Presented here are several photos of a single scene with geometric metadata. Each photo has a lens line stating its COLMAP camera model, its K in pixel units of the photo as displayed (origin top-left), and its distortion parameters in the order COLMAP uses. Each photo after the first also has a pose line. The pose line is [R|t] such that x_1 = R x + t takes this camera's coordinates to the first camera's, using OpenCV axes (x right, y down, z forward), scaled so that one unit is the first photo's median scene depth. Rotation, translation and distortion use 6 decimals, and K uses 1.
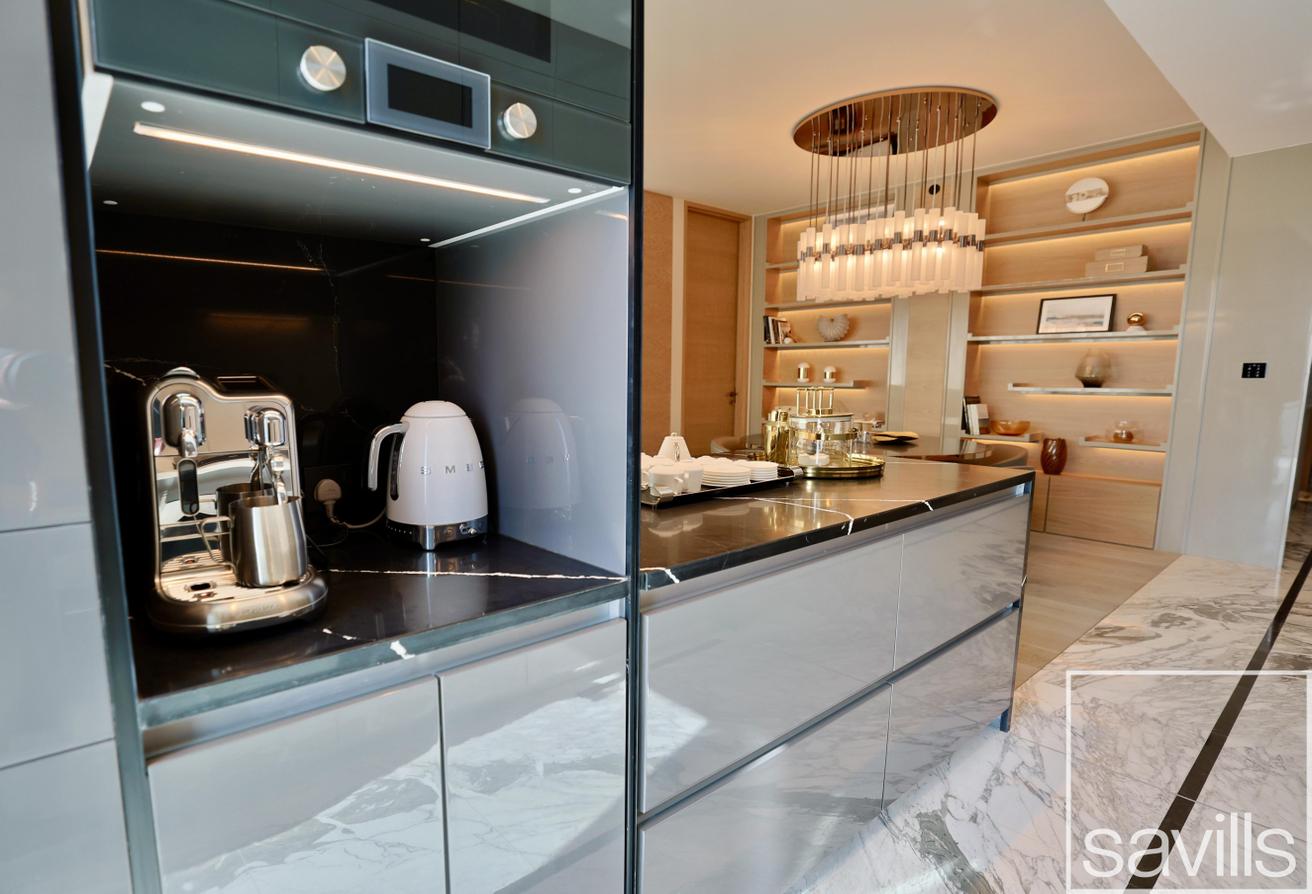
lens RADIAL K [[668.4, 0, 561.9], [0, 668.4, 461.3], [0, 0, 1]] dist [-0.043685, 0.013986]
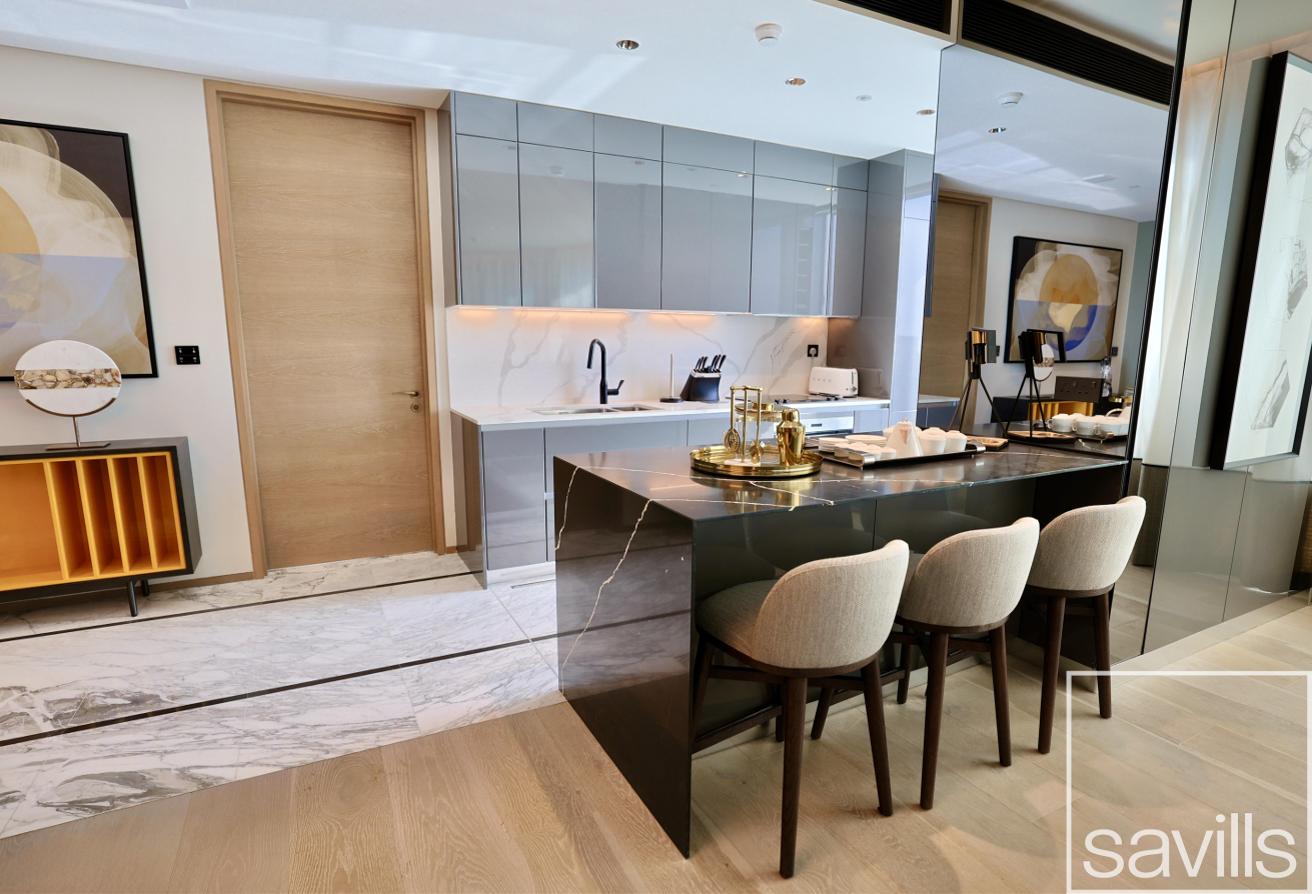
lens RADIAL K [[670.1, 0, 674.2], [0, 670.1, 474.7], [0, 0, 1]] dist [-0.054226, 0.016763]
pose [[-0.986538, -0.036095, 0.159501, 0.175143], [0.016923, 0.947568, 0.319107, -0.155119], [-0.162656, 0.317510, -0.934200, 1.024068]]
